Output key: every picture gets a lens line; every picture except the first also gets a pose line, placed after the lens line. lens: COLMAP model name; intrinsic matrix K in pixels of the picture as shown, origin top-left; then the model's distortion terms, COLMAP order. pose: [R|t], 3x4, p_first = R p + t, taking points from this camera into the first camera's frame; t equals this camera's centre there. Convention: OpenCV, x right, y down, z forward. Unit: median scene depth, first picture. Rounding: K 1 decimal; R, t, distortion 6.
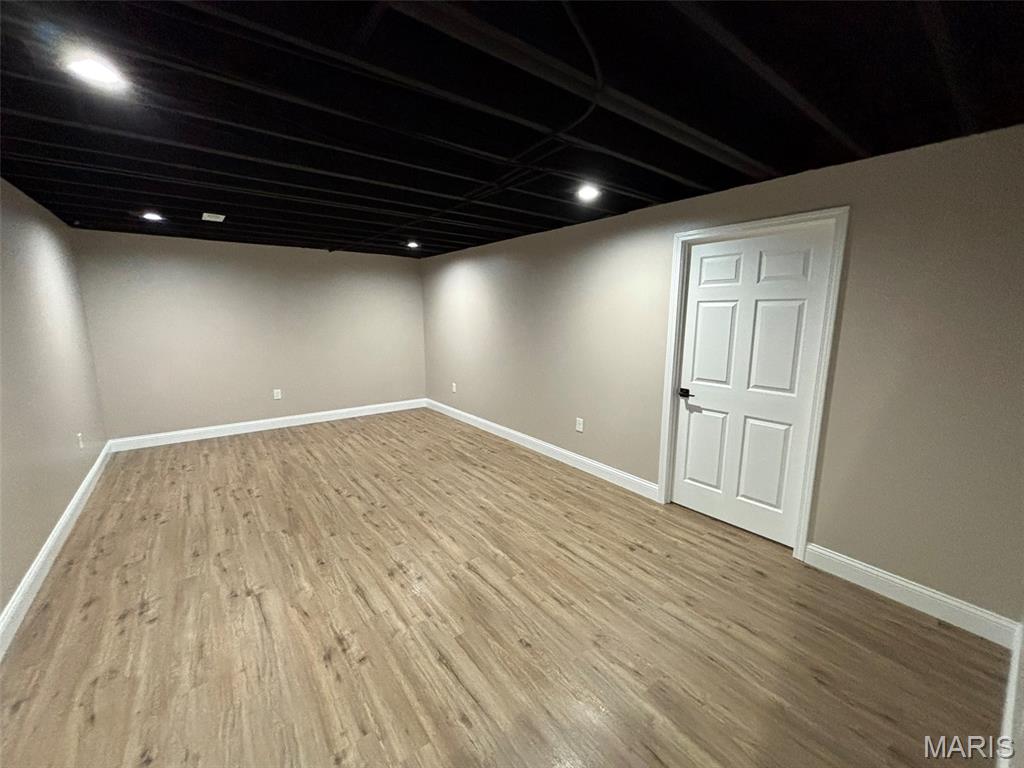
lens RADIAL K [[413.9, 0, 512.9], [0, 413.9, 383.6], [0, 0, 1]] dist [0.008651, 0.001092]
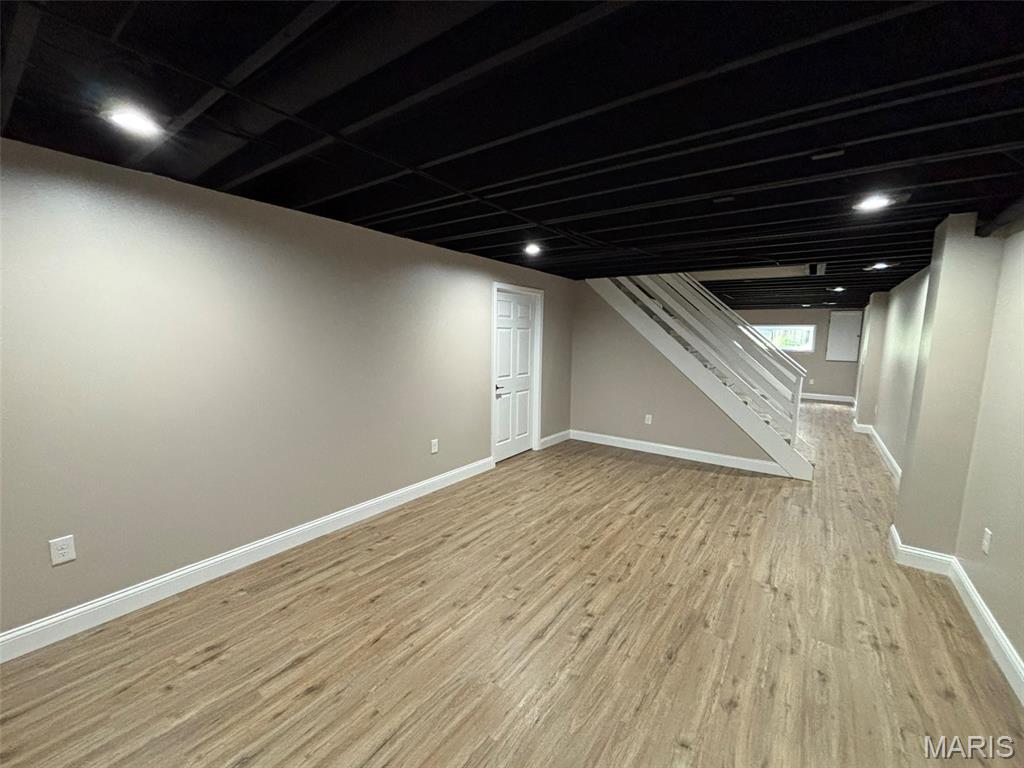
lens RADIAL K [[413.9, 0, 509.4], [0, 413.9, 385.0], [0, 0, 1]] dist [0.008651, 0.001092]
pose [[-0.274964, -0.129538, 0.952688, -1.067850], [0.145401, 0.973883, 0.174385, -0.249215], [-0.950396, 0.186471, -0.248948, 1.381206]]
